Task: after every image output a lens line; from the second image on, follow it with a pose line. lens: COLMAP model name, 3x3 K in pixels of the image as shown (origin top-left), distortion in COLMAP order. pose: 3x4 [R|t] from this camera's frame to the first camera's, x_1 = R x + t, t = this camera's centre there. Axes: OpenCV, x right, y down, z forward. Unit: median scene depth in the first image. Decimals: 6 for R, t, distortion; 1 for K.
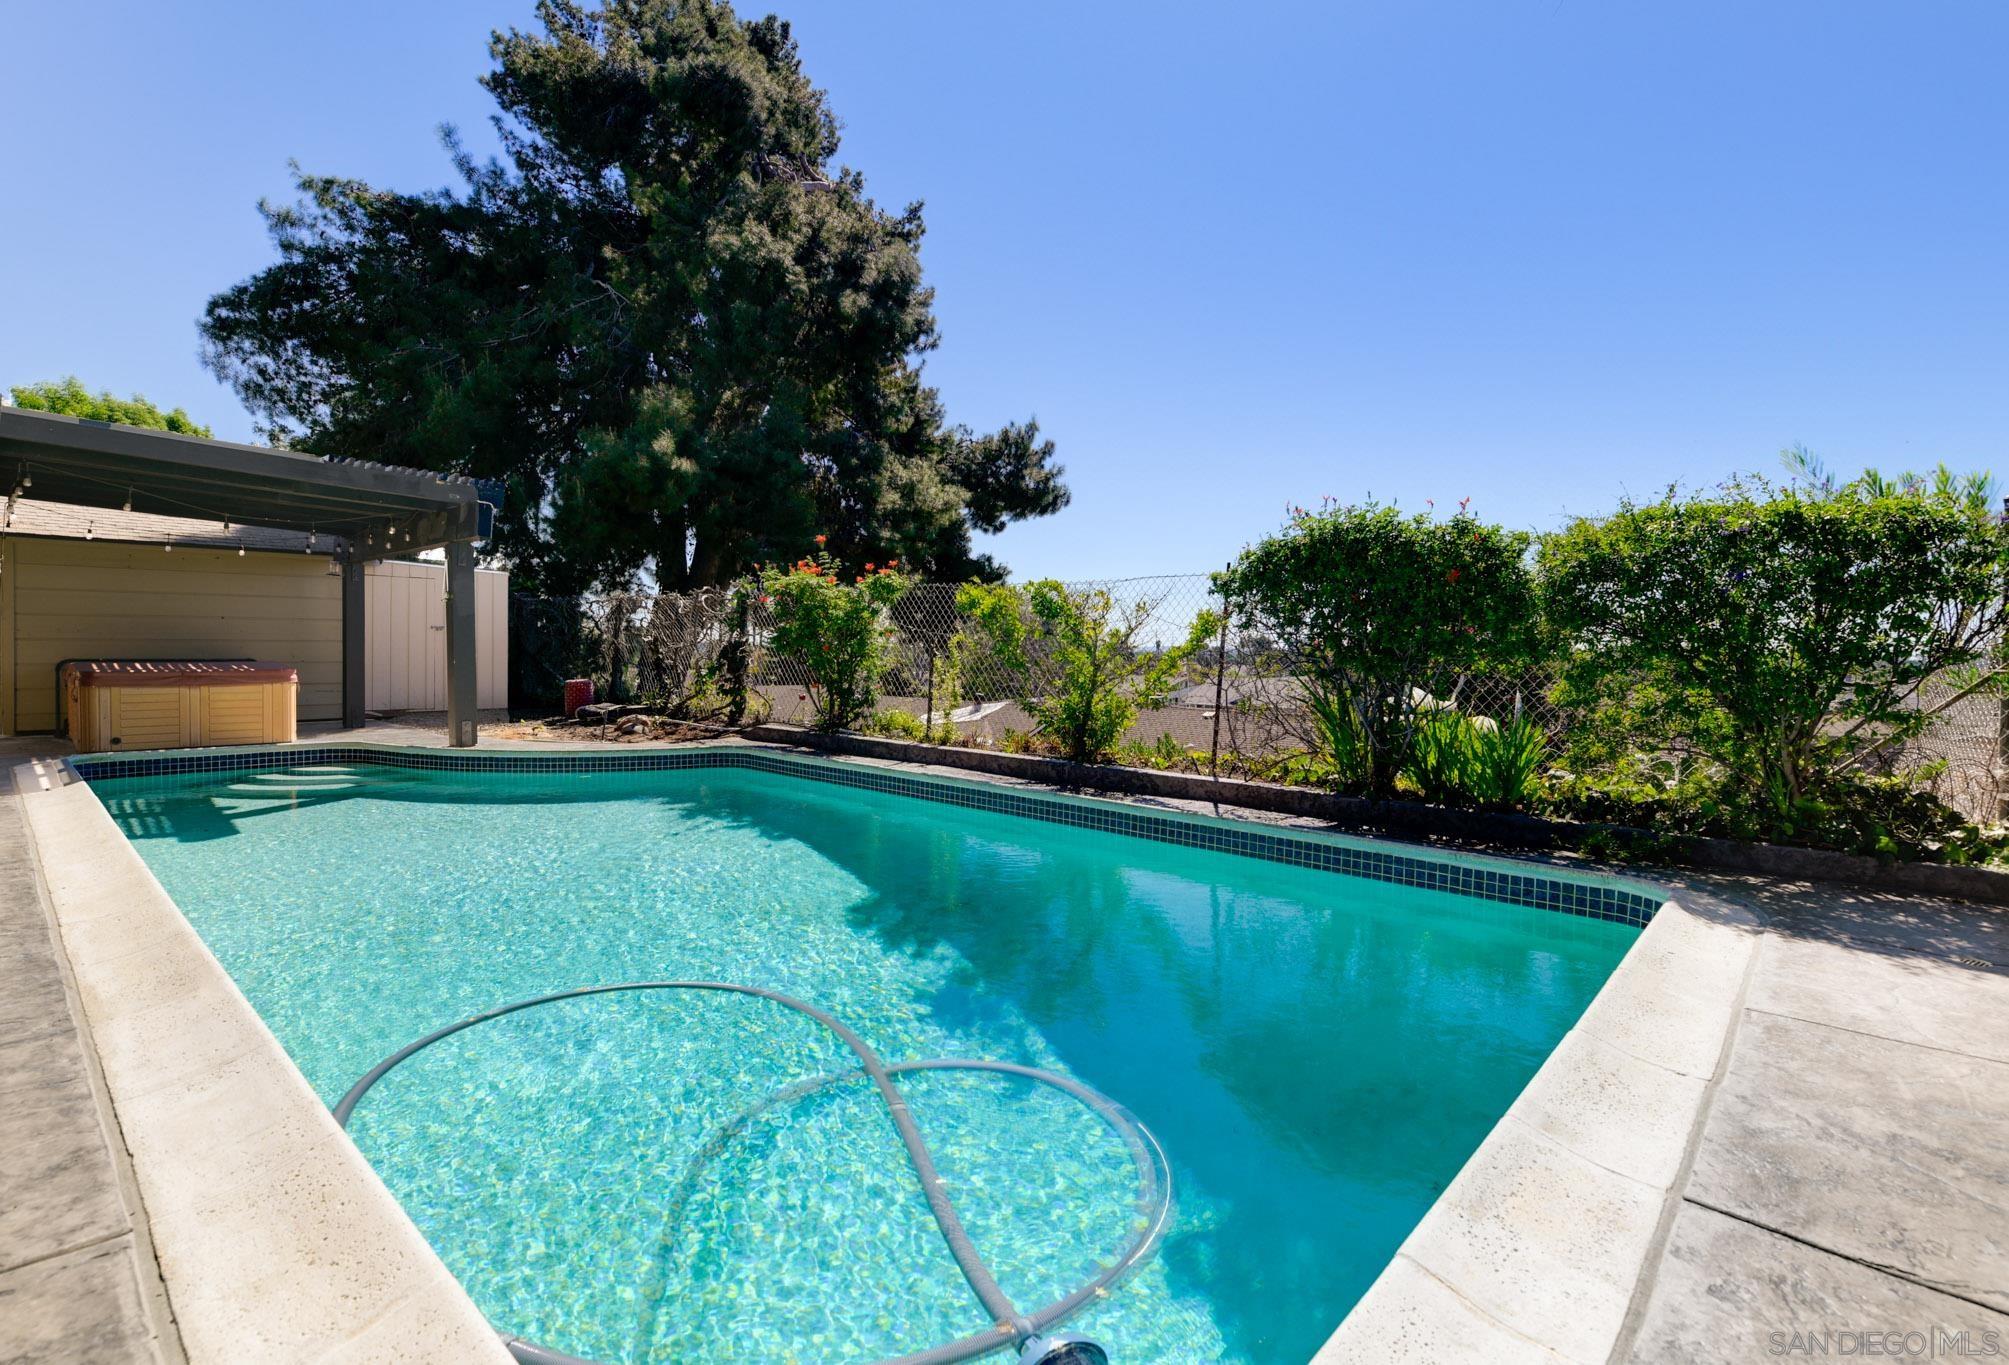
lens RADIAL K [[937.0, 0, 1022.0], [0, 937.0, 648.6], [0, 0, 1]] dist [-0.001957, -0.000626]
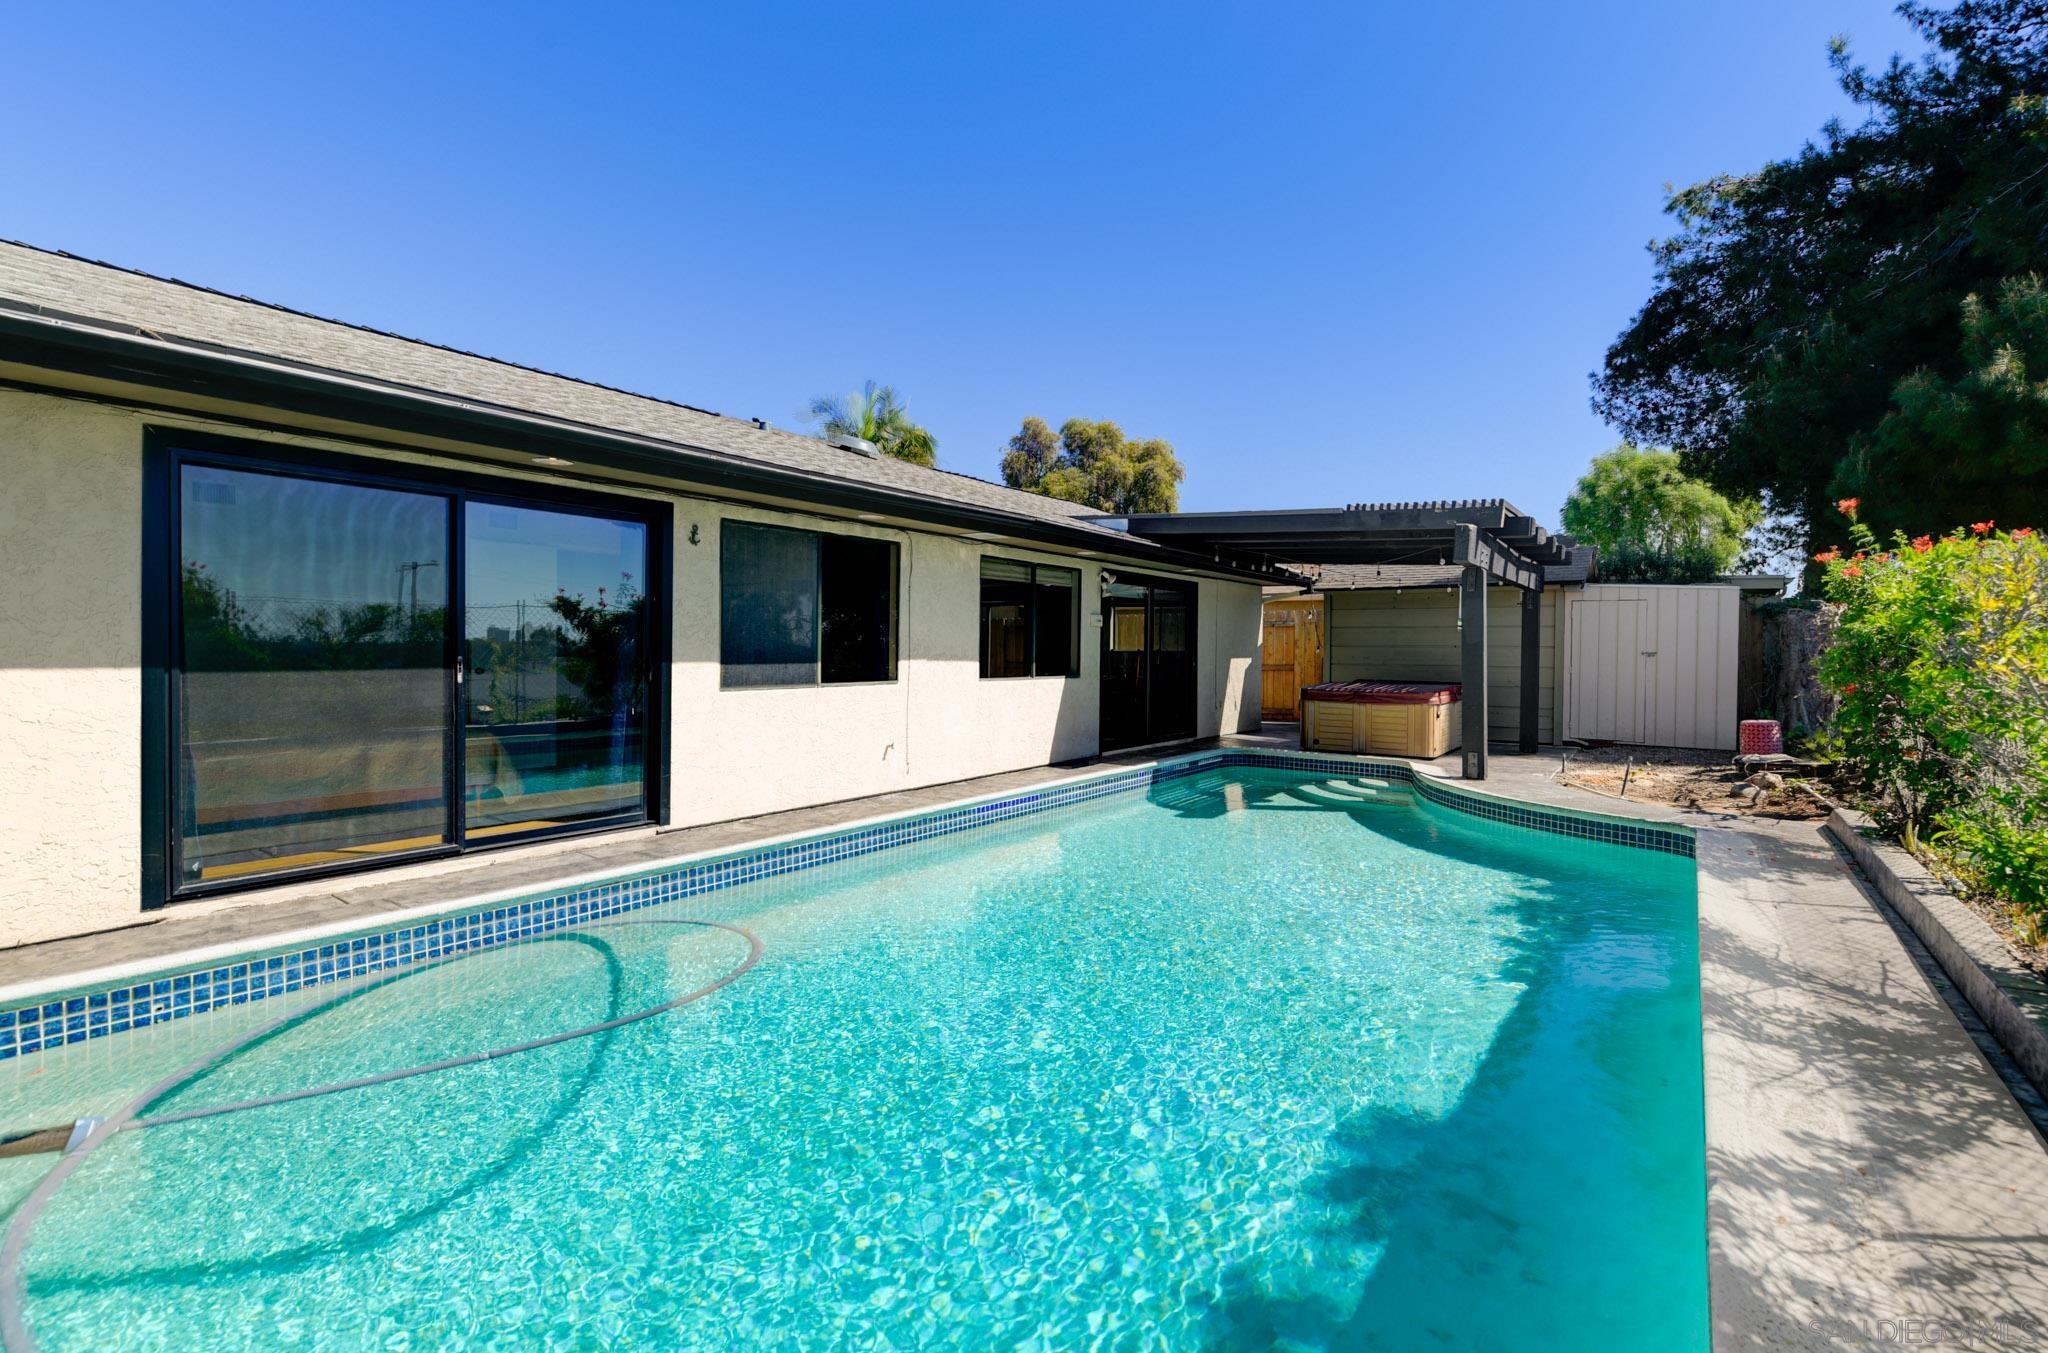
lens RADIAL K [[945.4, 0, 1024.2], [0, 945.4, 648.2], [0, 0, 1]] dist [-0.001203, -0.000135]
pose [[0.121253, -0.011217, -0.992558, 0.137881], [-0.014176, 0.999815, -0.013031, -0.004591], [0.992520, 0.015651, 0.121071, 0.194666]]
